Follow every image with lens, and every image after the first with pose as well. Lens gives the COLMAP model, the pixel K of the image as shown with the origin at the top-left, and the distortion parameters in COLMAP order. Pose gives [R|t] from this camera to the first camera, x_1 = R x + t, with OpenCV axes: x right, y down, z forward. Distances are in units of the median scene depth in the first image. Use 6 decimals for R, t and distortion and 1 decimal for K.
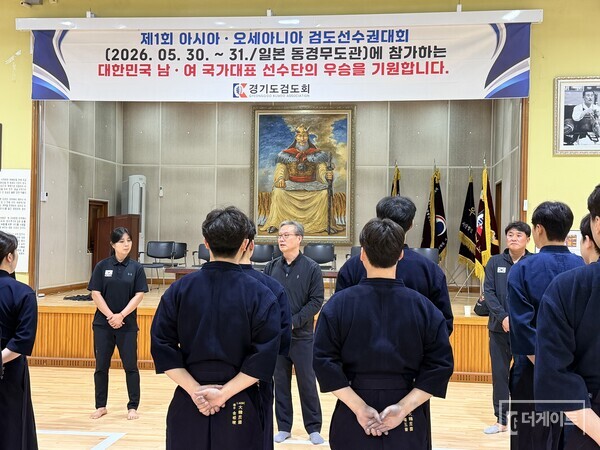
lens RADIAL K [[793.9, 0, 310.8], [0, 793.9, 226.6], [0, 0, 1]] dist [0.072222, 0.000000]
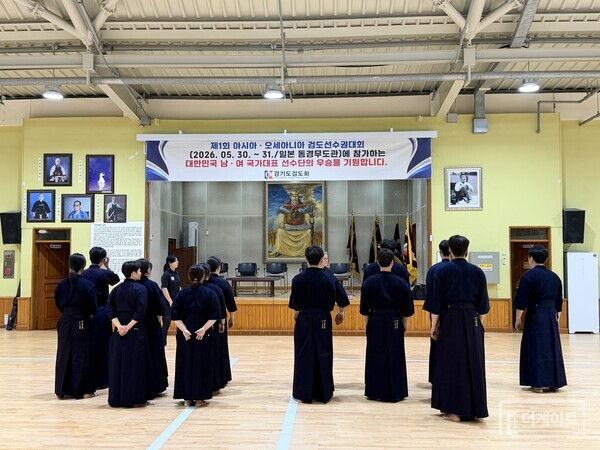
lens RADIAL K [[629.1, 0, 303.7], [0, 629.1, 222.2], [0, 0, 1]] dist [0.081857, 0.000000]
pose [[0.996996, -0.014255, 0.076132, -0.116321], [0.017783, 0.998789, -0.045868, -0.002242], [-0.075386, 0.047085, 0.996042, -0.369537]]
